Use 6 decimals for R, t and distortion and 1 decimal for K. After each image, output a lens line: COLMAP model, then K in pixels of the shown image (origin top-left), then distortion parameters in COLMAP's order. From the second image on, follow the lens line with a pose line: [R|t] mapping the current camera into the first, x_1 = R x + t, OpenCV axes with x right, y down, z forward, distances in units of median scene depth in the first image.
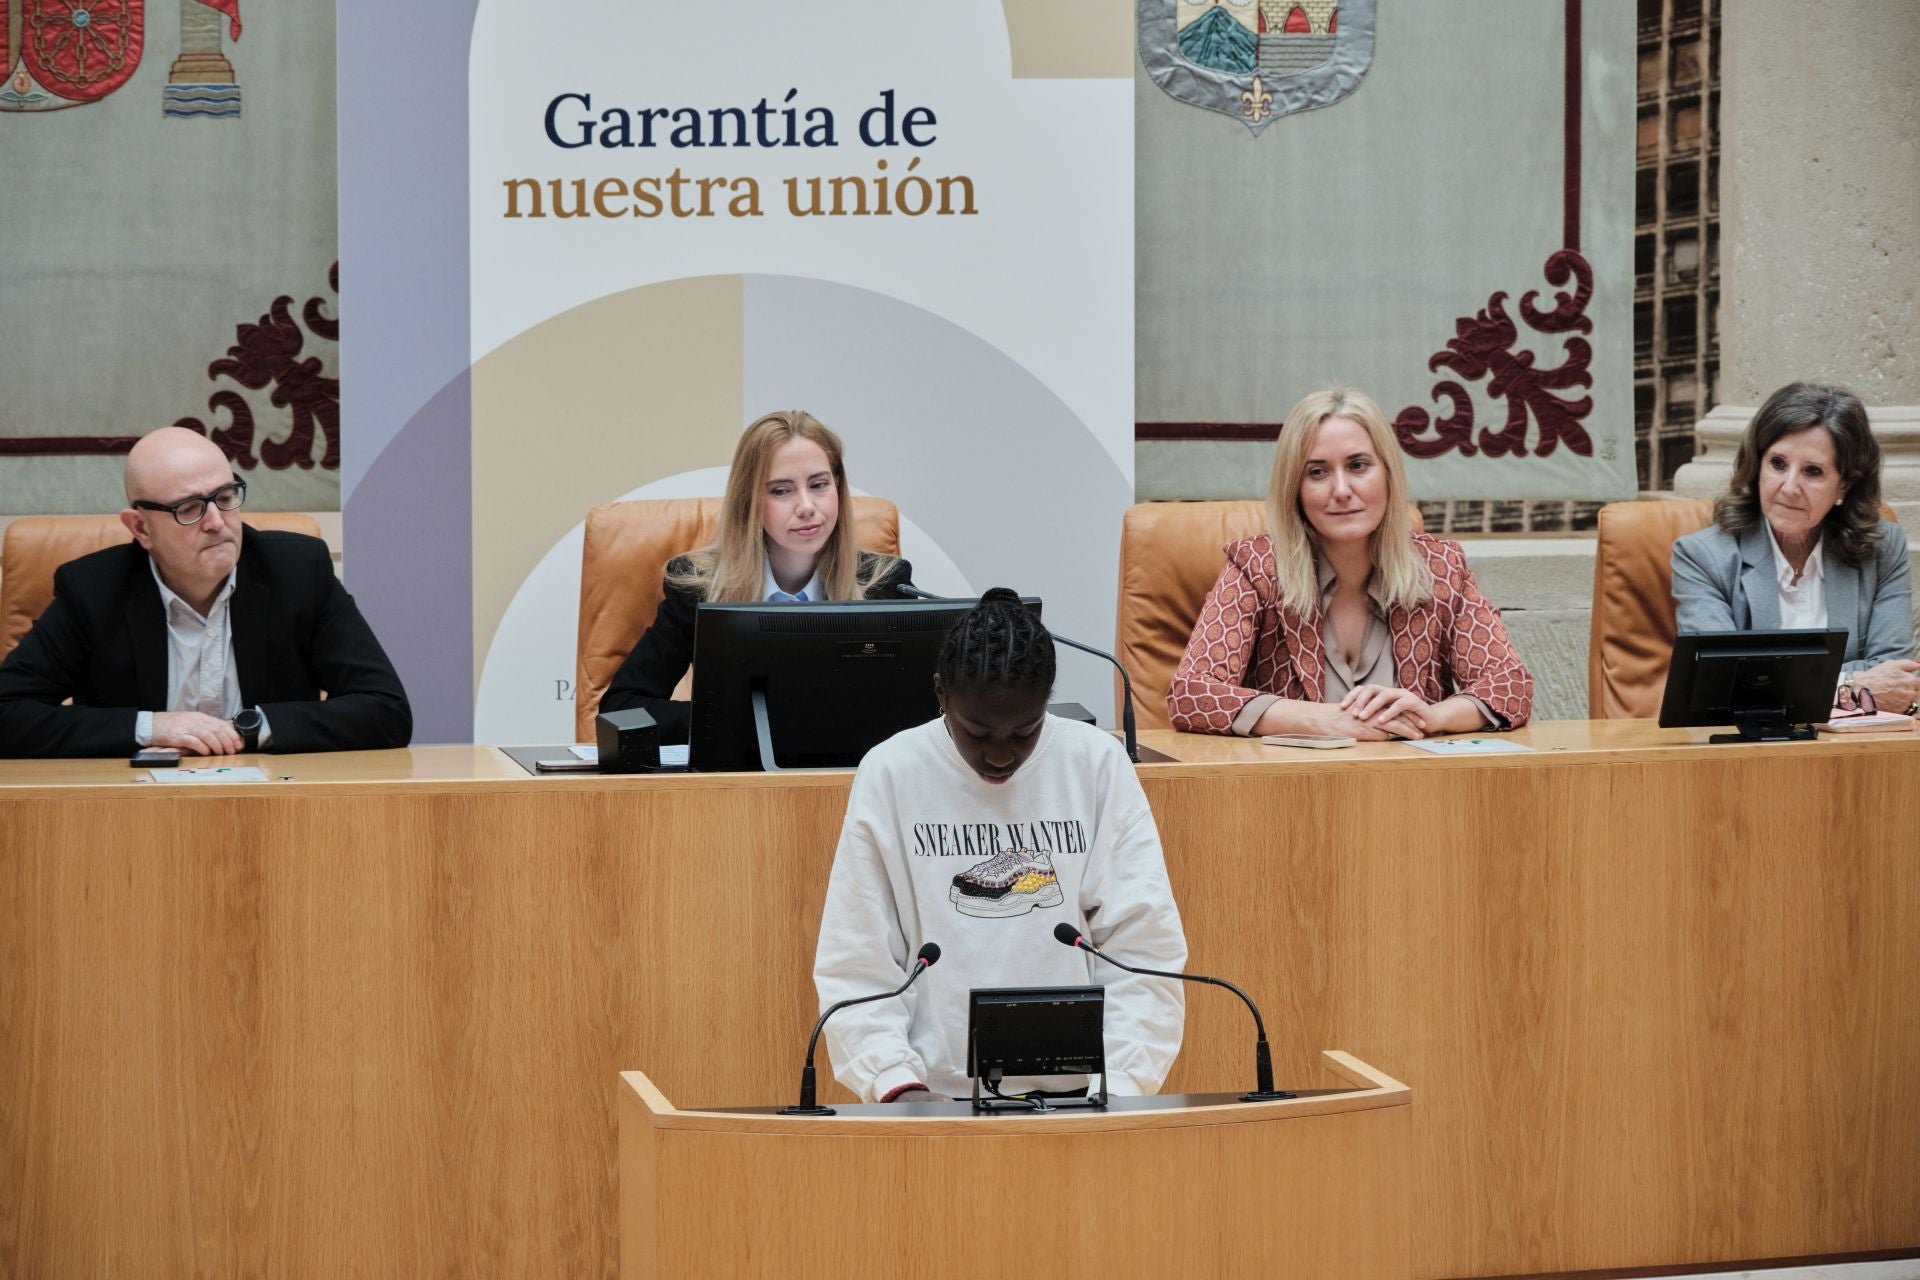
lens RADIAL K [[6108.3, 0, 960.0], [0, 6108.3, 640.0], [0, 0, 1]] dist [-0.021908, -2.431928]
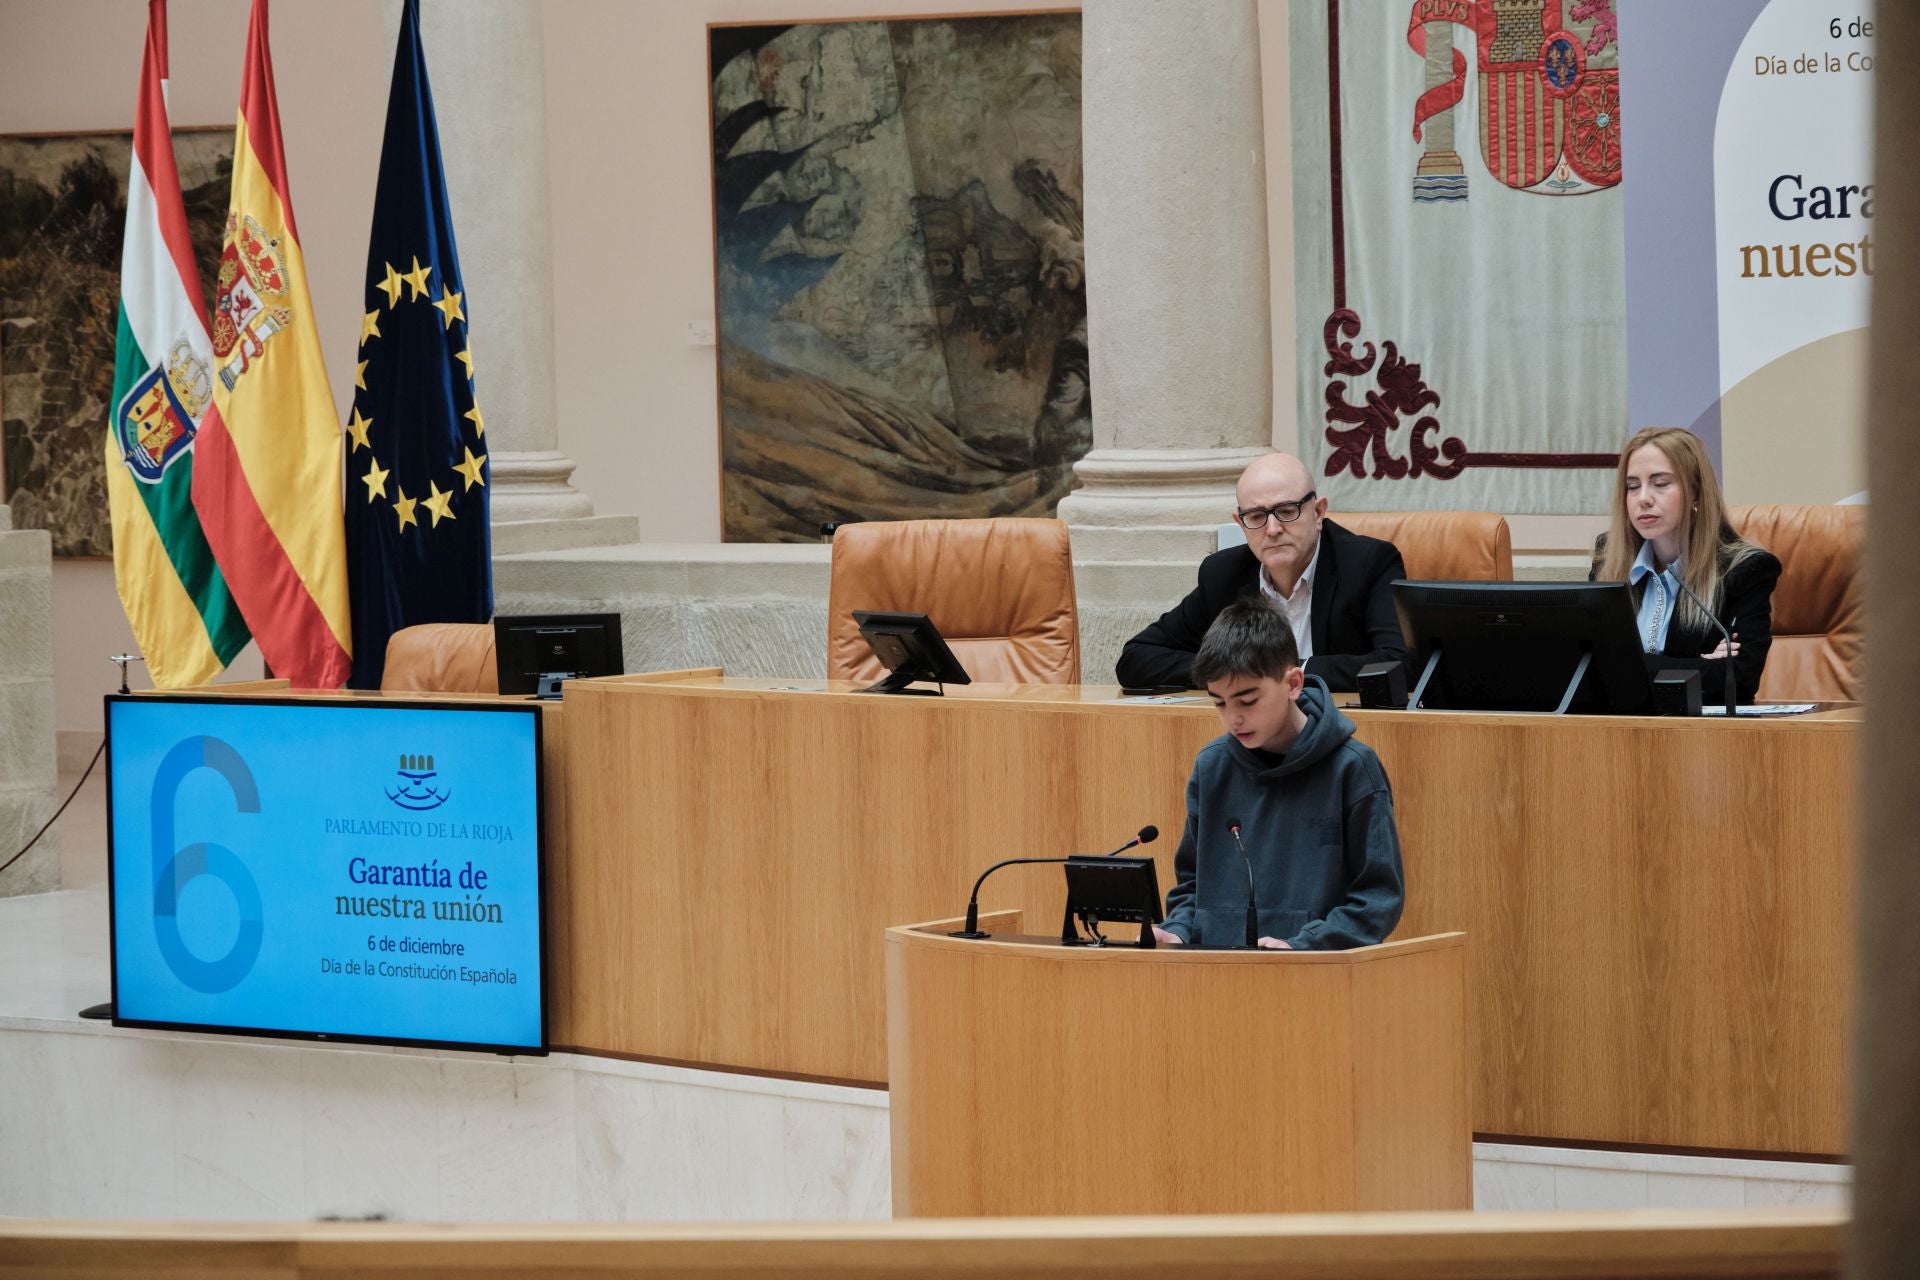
lens RADIAL K [[6388.9, 0, 954.1], [0, 6388.9, 671.8], [0, 0, 1]] dist [-0.016163, -2.369259]
pose [[0.676836, 0.031667, -0.735452, 0.764488], [-0.033145, 0.999372, 0.012527, -0.000421], [0.735387, 0.015898, 0.677461, 0.010829]]
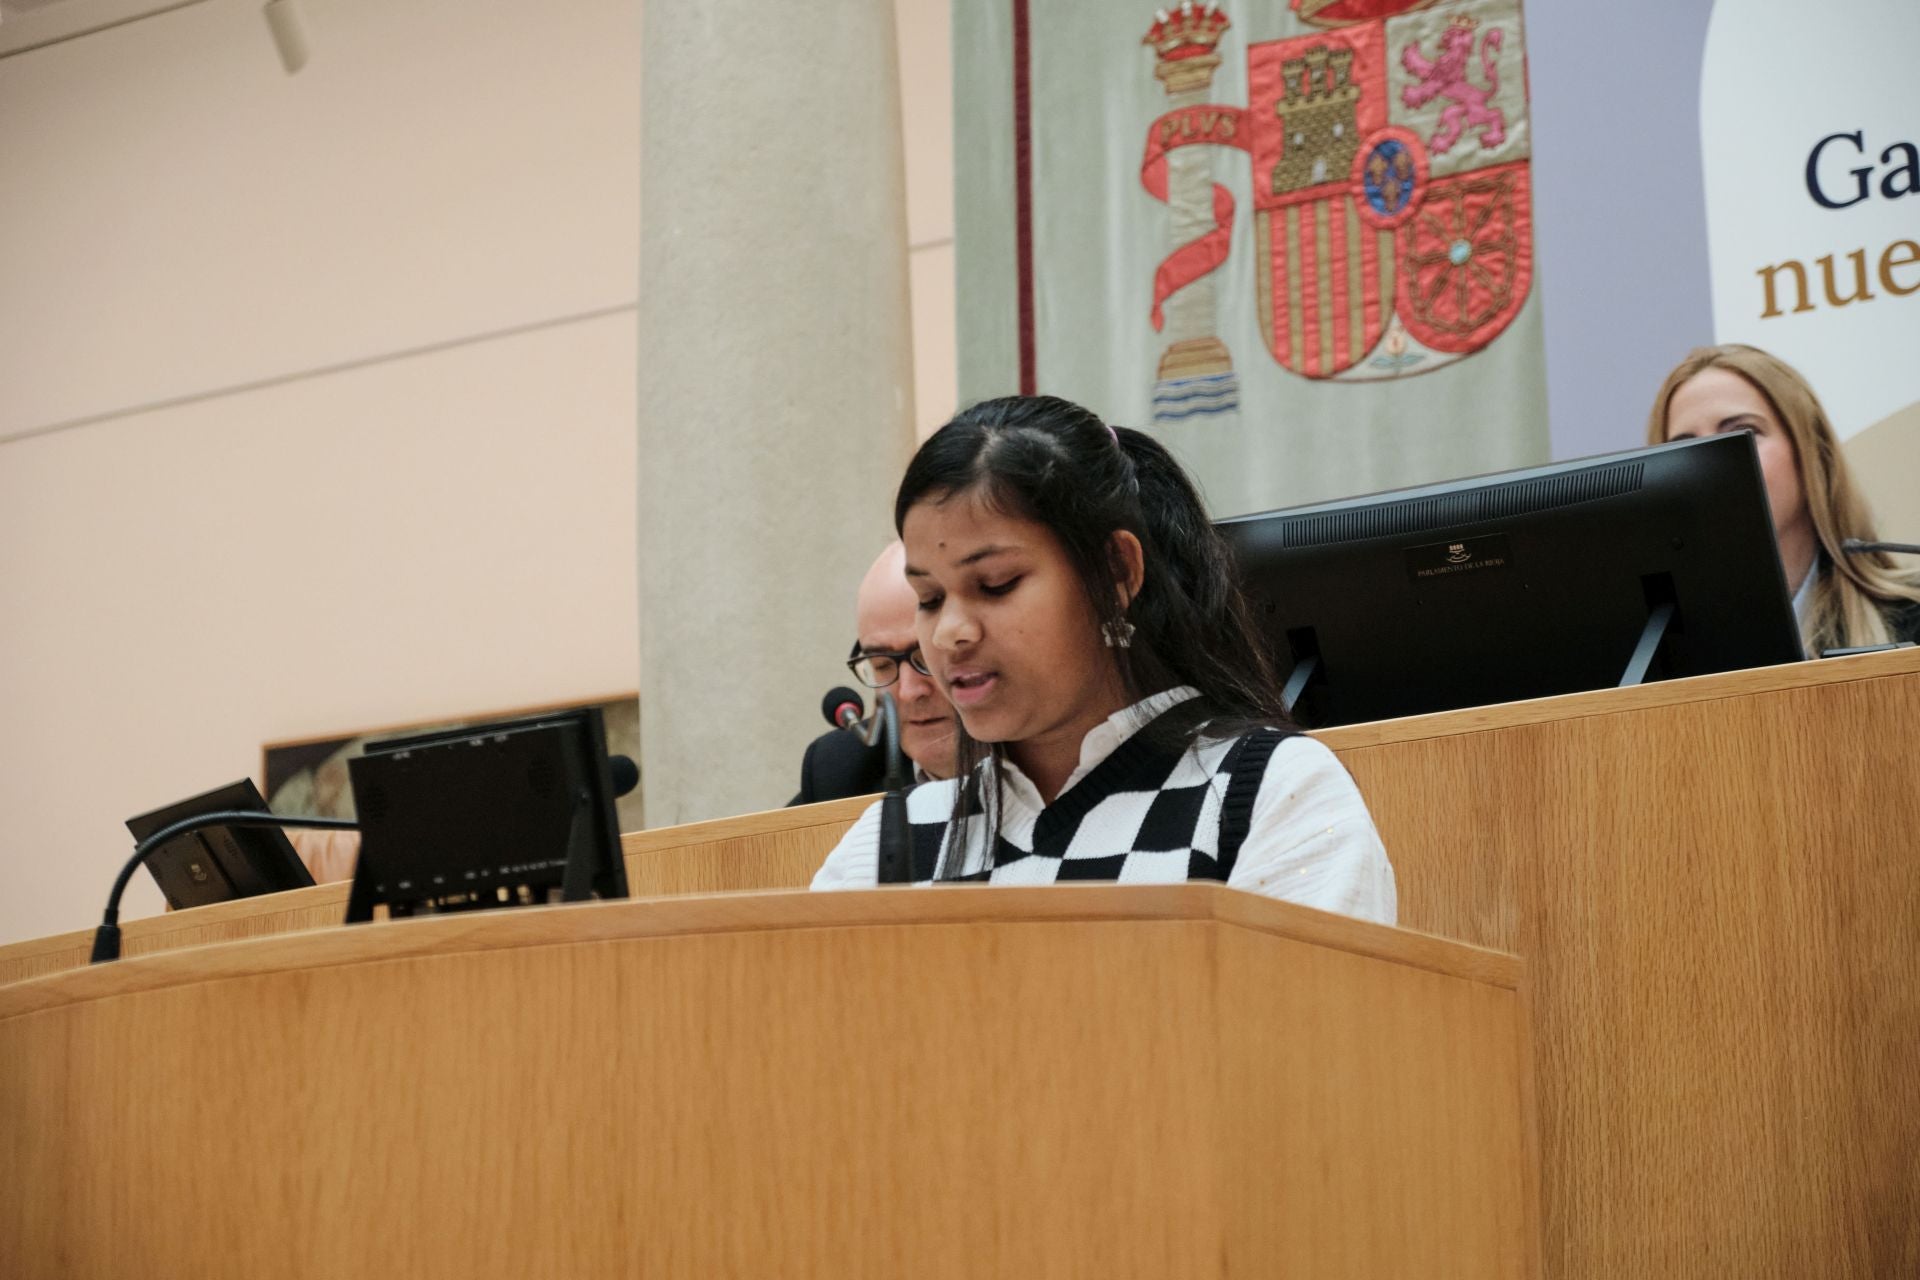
lens RADIAL K [[4504.7, 0, 960.0], [0, 4504.7, 640.0], [0, 0, 1]] dist [0.020327, -2.901598]
pose [[0.720376, -0.156857, -0.675614, 0.200380], [-0.033221, 0.965170, -0.259505, 0.102444], [0.692788, 0.209386, 0.690074, 0.585805]]
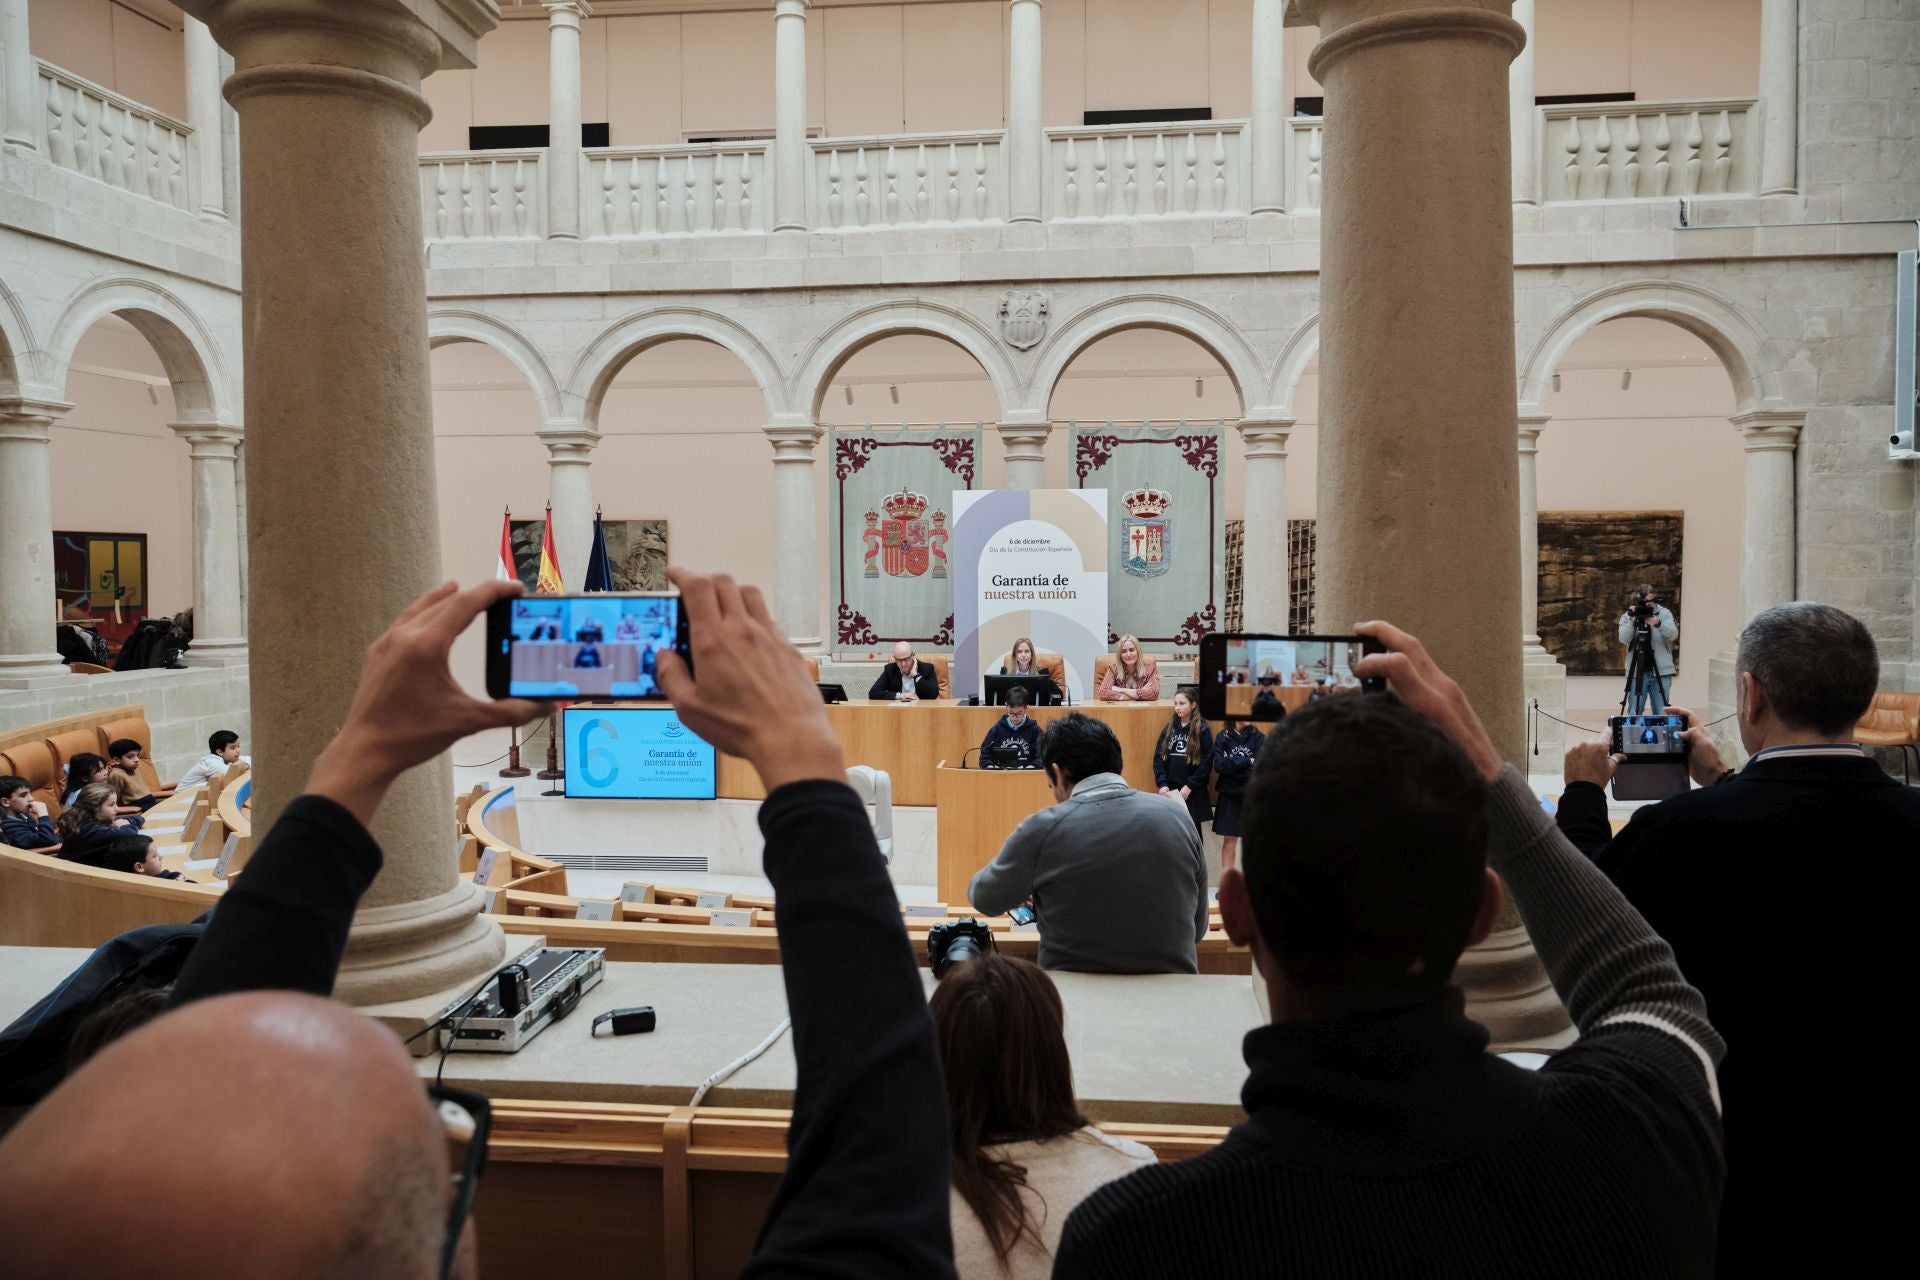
lens RADIAL K [[1407.7, 0, 942.8], [0, 1407.7, 639.7], [0, 0, 1]] dist [-0.001025, -0.001796]
pose [[0.958414, 0.013041, -0.285084, 0.237298], [-0.017377, 0.999769, -0.012687, -0.017725], [0.284853, 0.017113, 0.958419, -0.177148]]
